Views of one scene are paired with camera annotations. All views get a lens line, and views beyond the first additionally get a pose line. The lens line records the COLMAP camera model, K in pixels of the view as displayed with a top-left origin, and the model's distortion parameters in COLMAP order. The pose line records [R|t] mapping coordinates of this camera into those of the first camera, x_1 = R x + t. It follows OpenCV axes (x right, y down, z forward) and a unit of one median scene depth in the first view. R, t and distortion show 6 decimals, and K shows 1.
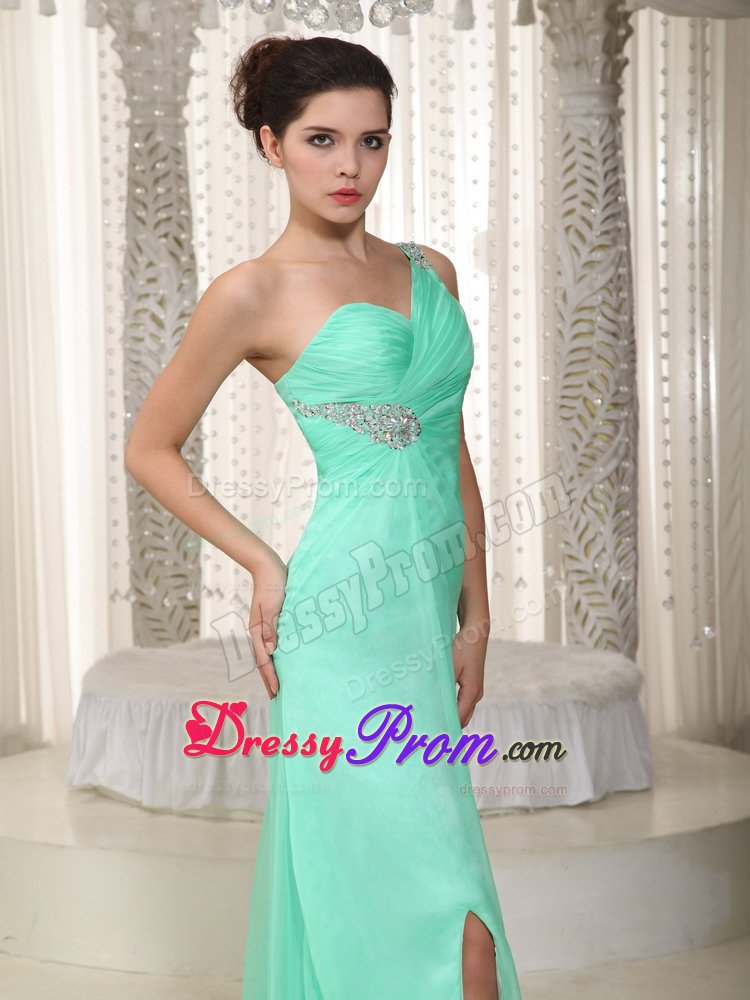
lens RADIAL K [[2284.9, 0, 374.2], [0, 2284.9, 482.5], [0, 0, 1]] dist [0.500864, 0.050804]
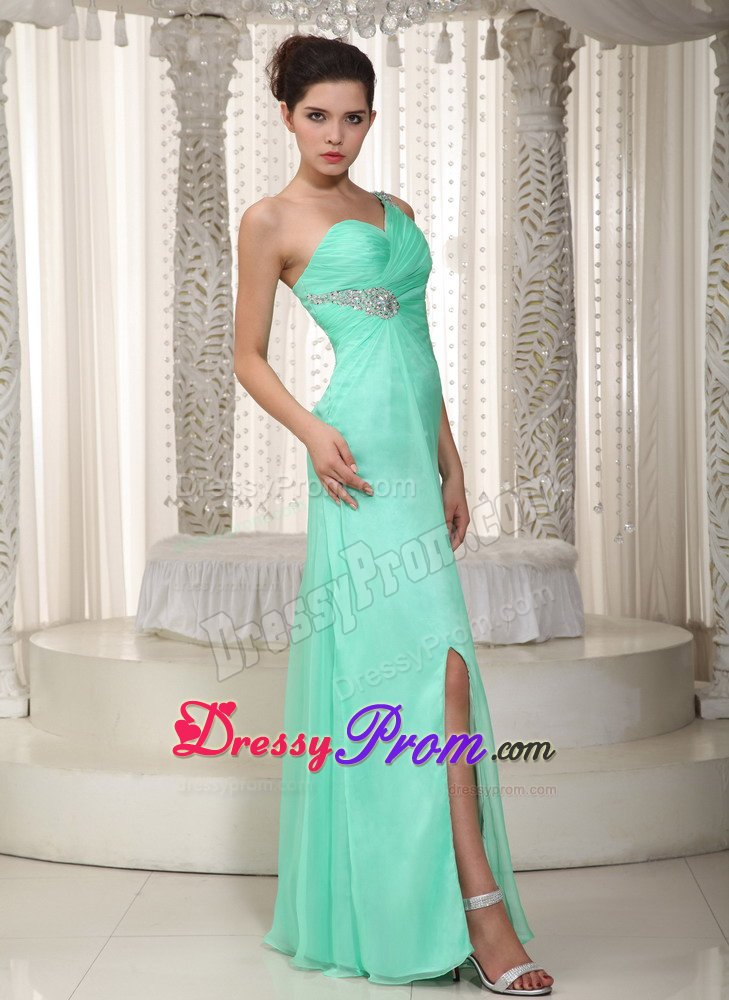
lens RADIAL K [[2152.9, 0, 361.2], [0, 2152.9, 514.8], [0, 0, 1]] dist [0.541170, 0.253081]
pose [[0.999833, 0.010012, 0.015273, -0.022791], [-0.009517, 0.999440, -0.032092, 0.093553], [-0.015586, 0.031942, 0.999368, -0.203453]]
